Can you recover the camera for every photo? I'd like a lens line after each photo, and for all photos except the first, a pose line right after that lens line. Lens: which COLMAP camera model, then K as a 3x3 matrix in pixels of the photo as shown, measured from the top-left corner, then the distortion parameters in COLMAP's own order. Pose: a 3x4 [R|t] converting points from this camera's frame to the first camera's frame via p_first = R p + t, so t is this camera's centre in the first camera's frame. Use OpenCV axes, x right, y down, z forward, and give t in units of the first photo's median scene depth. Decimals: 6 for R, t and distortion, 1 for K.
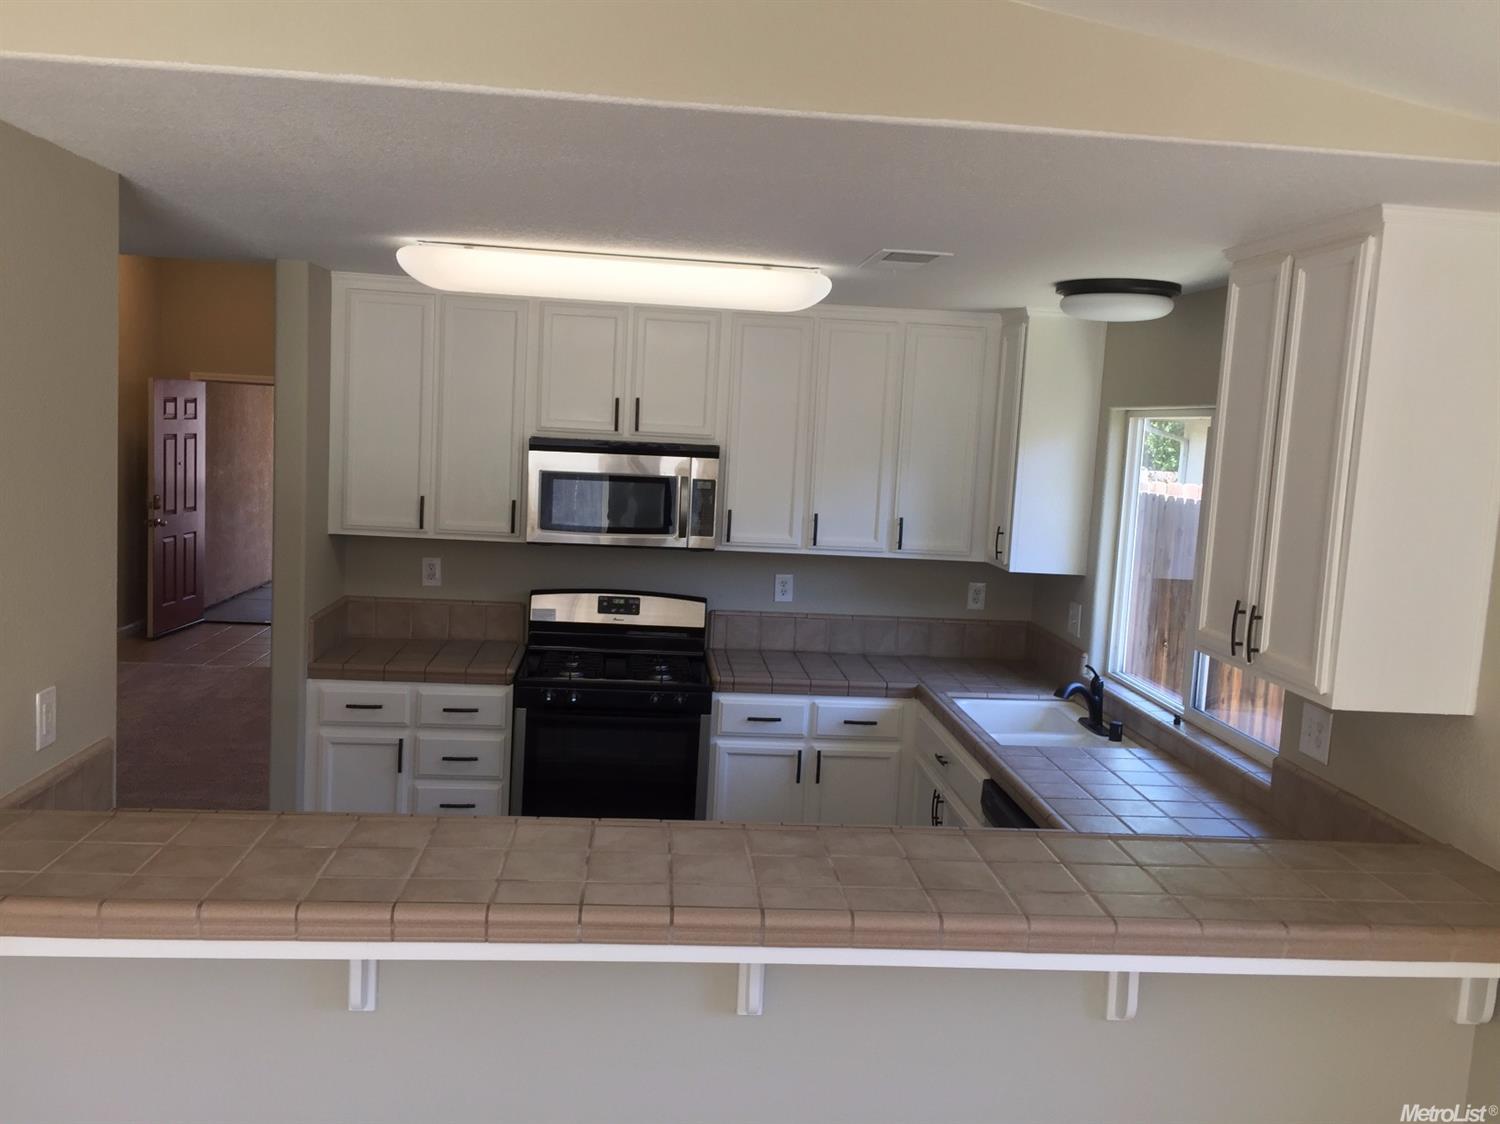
lens RADIAL K [[1302.5, 0, 750.0], [0, 1302.5, 562.0], [0, 0, 1]] dist [0.057027, -0.011690]
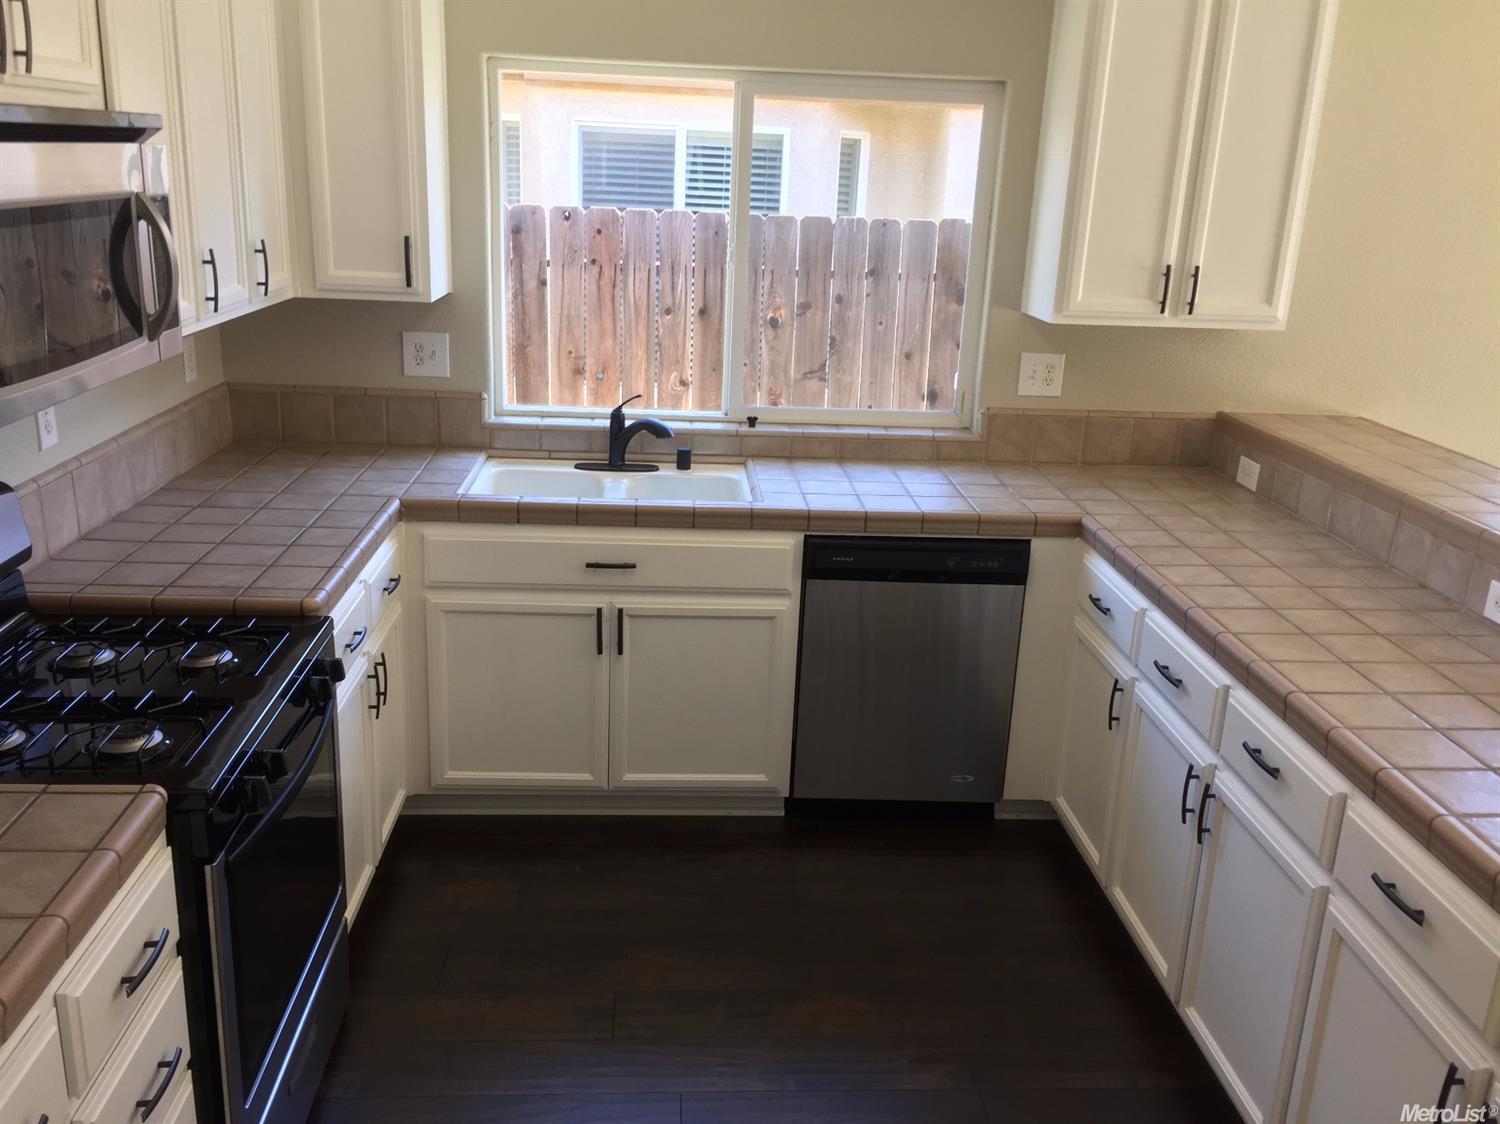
lens RADIAL K [[1302.5, 0, 750.0], [0, 1302.5, 562.0], [0, 0, 1]] dist [0.057027, -0.011690]
pose [[0.000991, -0.339080, 0.940757, -0.486904], [0.065932, 0.938733, 0.338280, -0.084723], [-0.997824, 0.061691, 0.023287, 0.795849]]
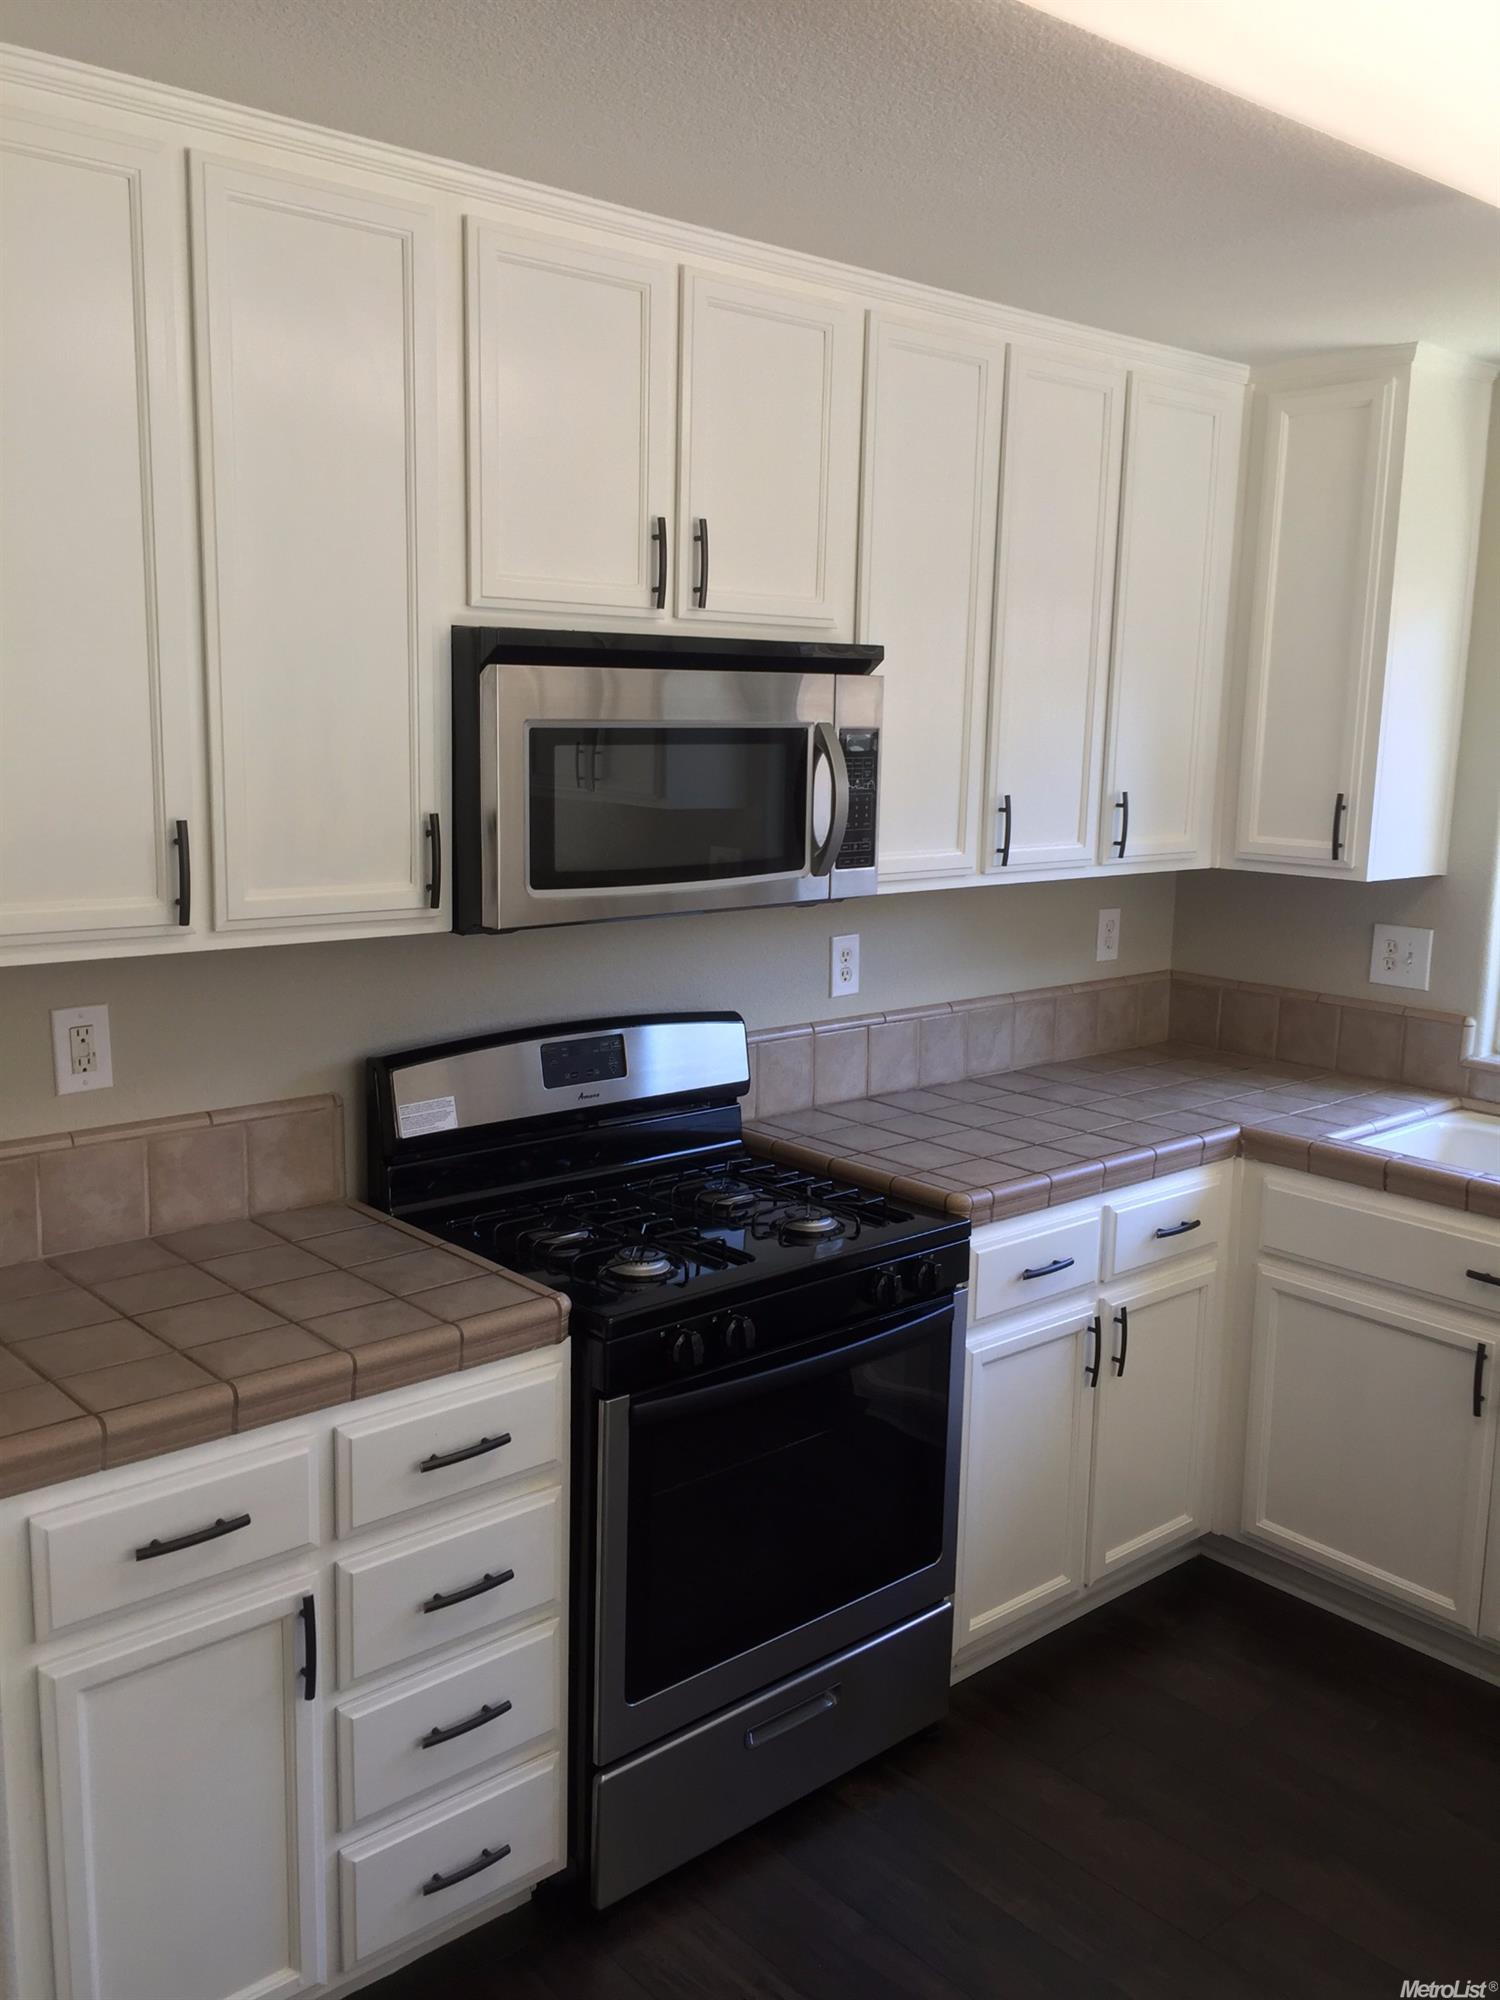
lens RADIAL K [[1736.7, 0, 750.0], [0, 1736.7, 1000.0], [0, 0, 1]] dist [0.057027, -0.011690]
pose [[0.787690, -0.135562, 0.600972, -0.400127], [0.082590, 0.989921, 0.115047, -0.044590], [-0.610510, -0.040987, 0.790947, 0.582504]]
